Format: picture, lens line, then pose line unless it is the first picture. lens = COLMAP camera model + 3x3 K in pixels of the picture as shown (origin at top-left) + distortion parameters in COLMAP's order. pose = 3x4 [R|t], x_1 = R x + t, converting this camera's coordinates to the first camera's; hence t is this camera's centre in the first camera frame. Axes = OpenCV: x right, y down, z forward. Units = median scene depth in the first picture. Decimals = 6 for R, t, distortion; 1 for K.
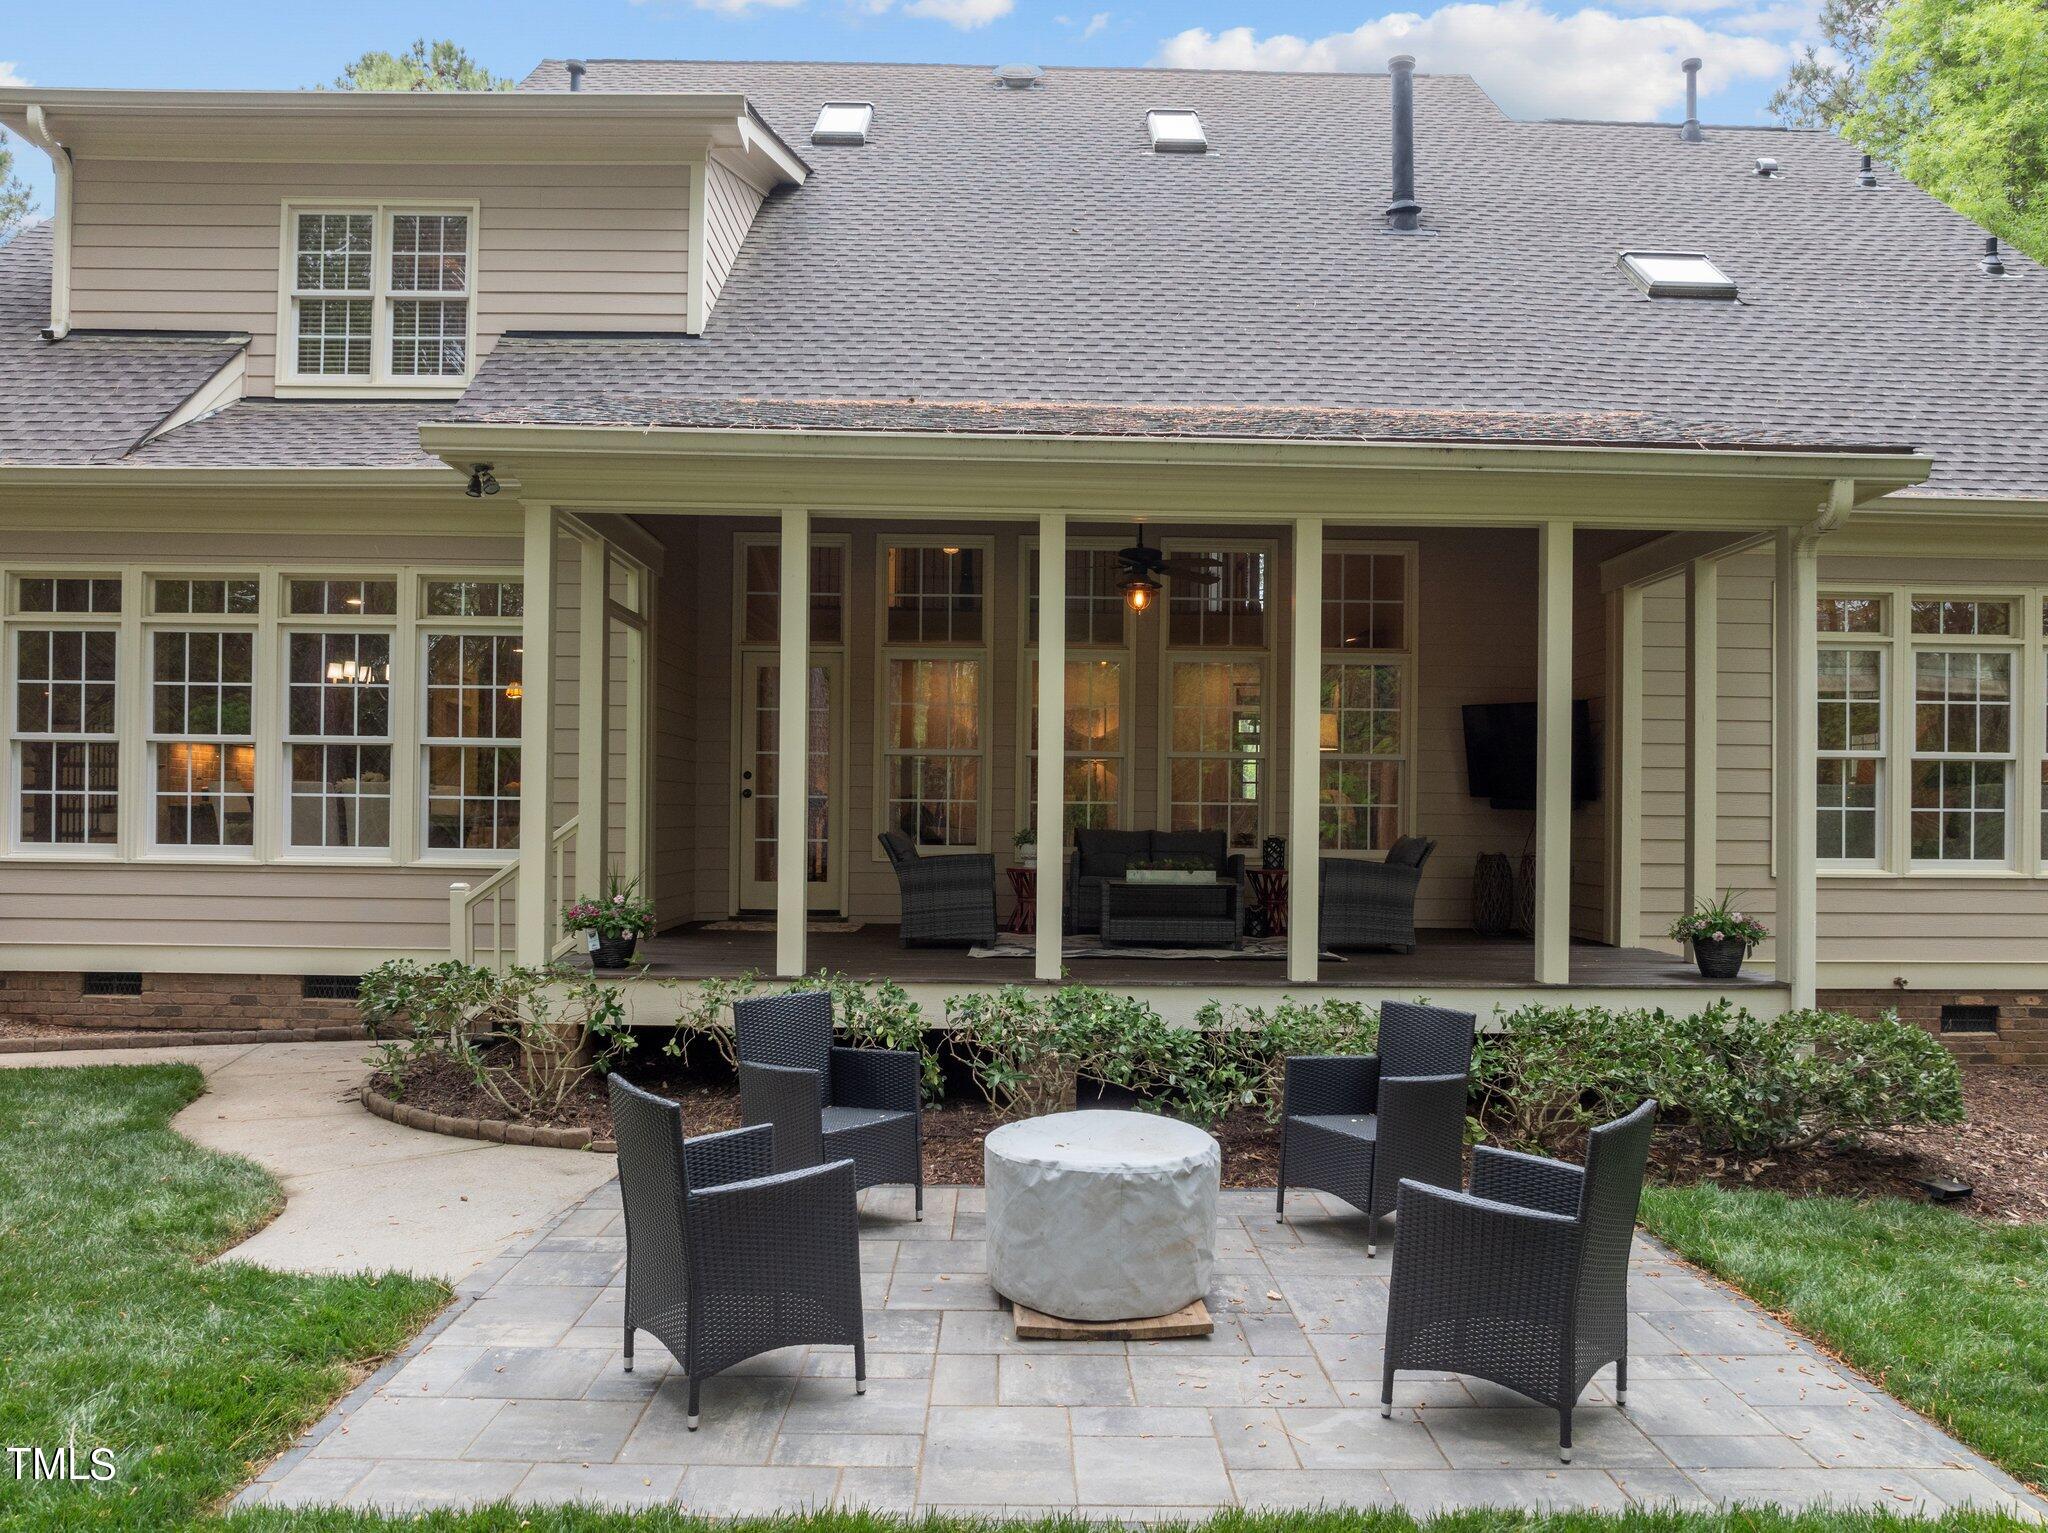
lens RADIAL K [[1421.4, 0, 1043.2], [0, 1421.4, 765.4], [0, 0, 1]] dist [-0.037303, 0.003224]
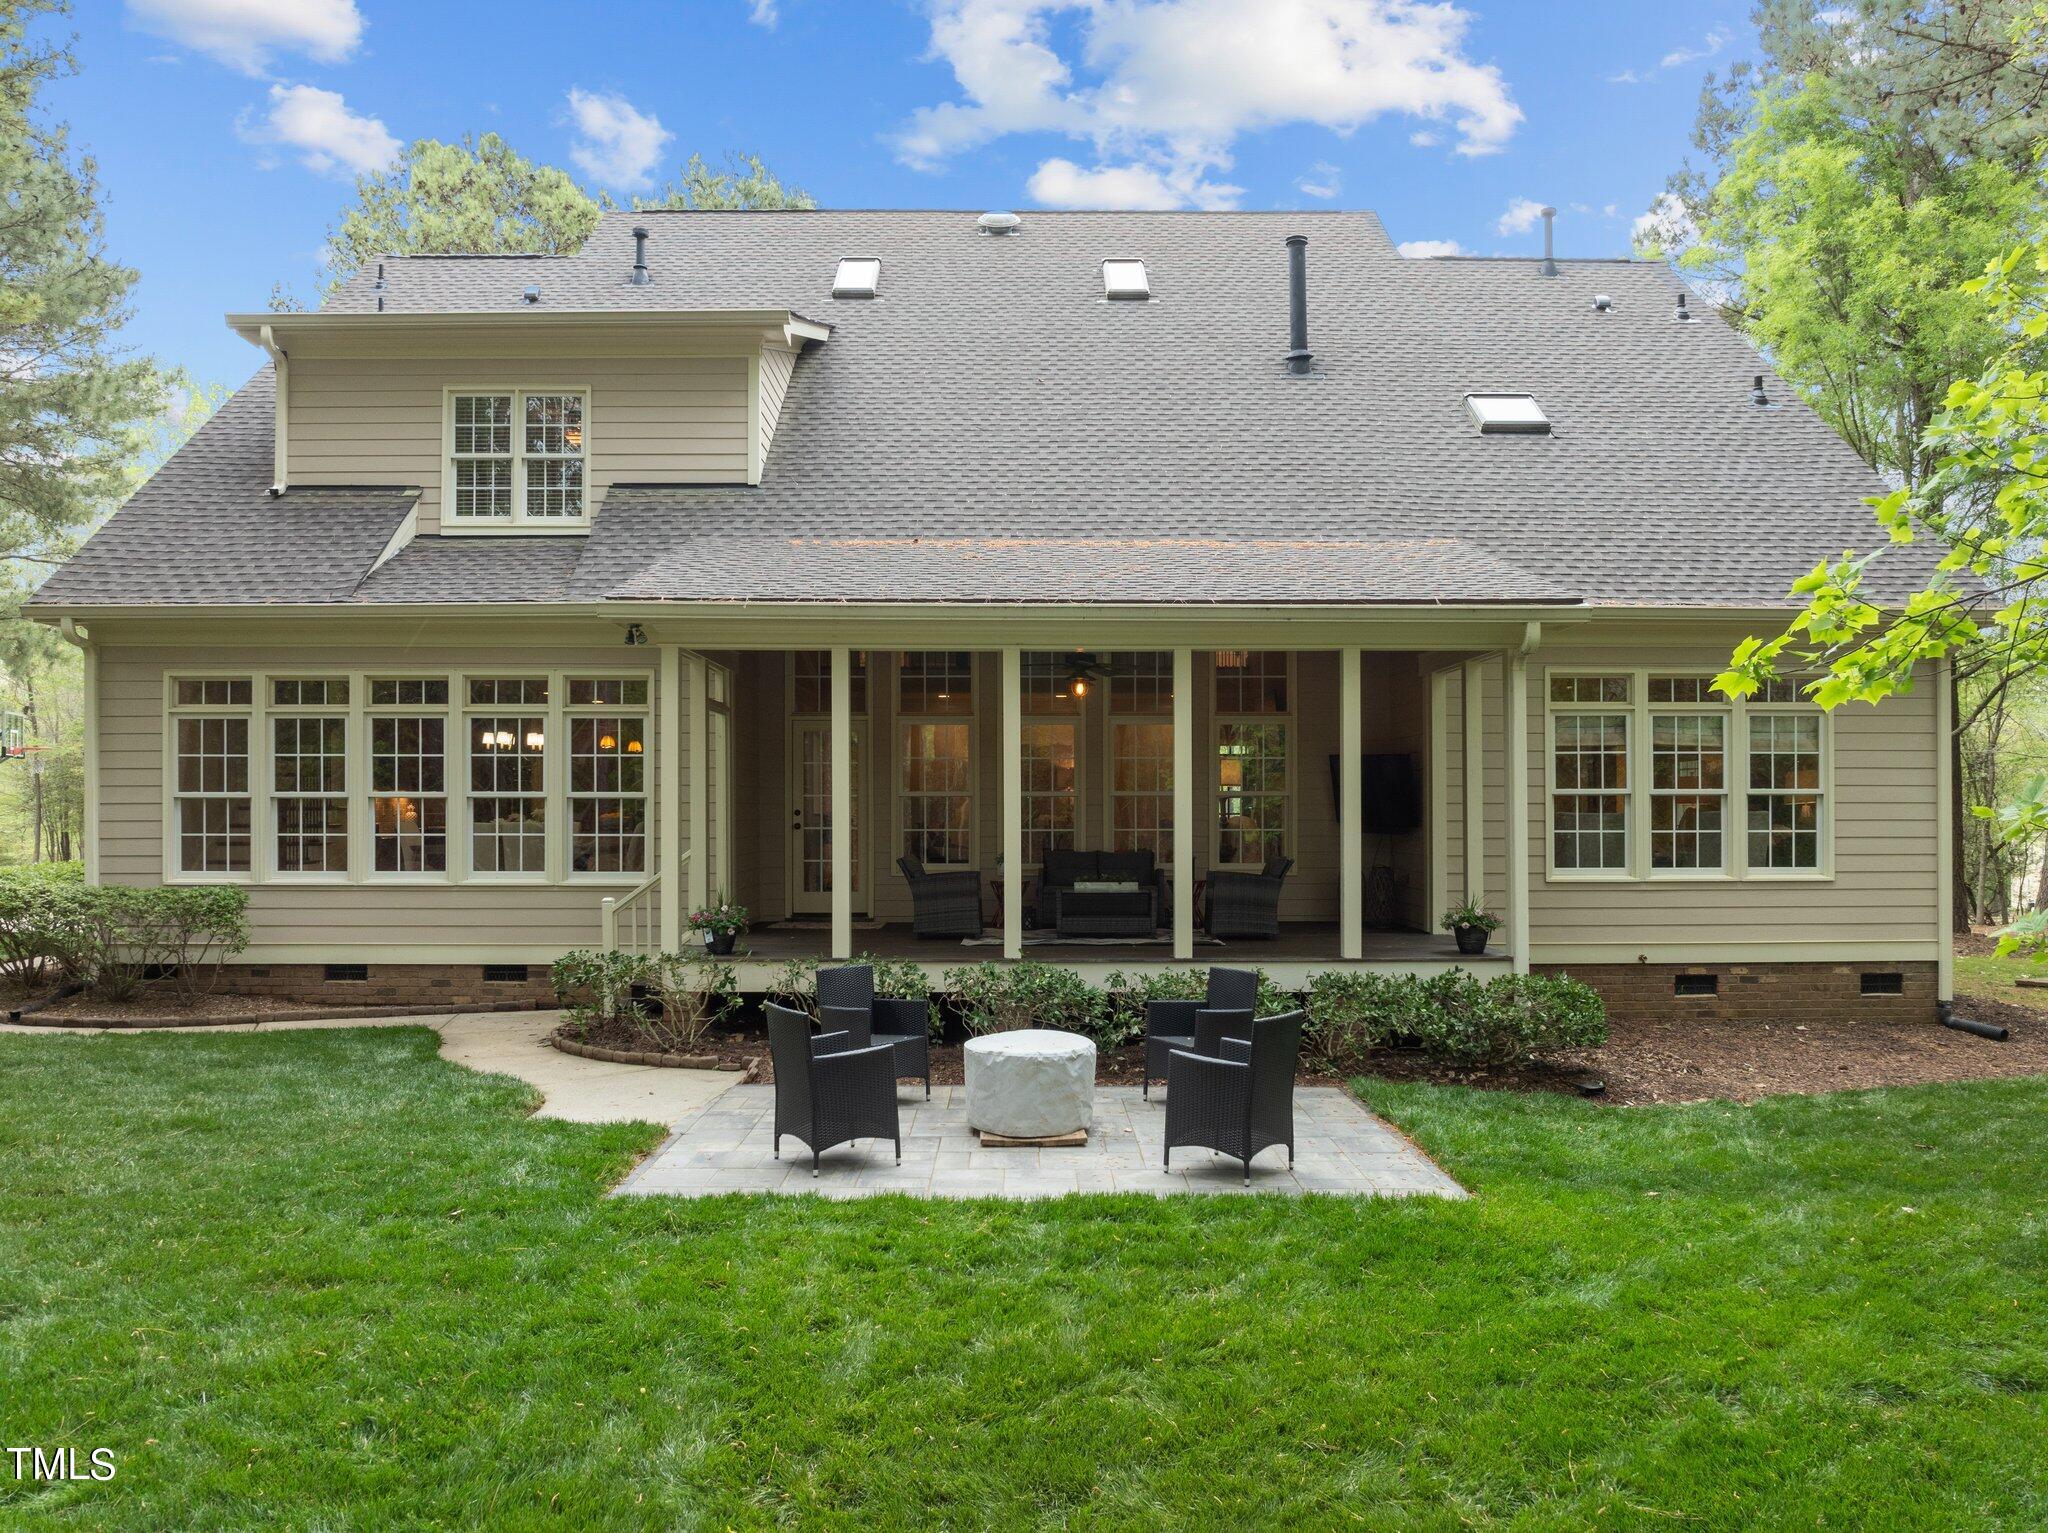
lens RADIAL K [[1421.4, 0, 1009.2], [0, 1421.4, 756.8], [0, 0, 1]] dist [-0.037303, 0.003224]
pose [[0.999487, -0.013880, -0.028870, 0.035980], [0.013770, 0.999897, -0.003993, -0.044177], [0.028922, 0.003593, 0.999575, -0.390172]]
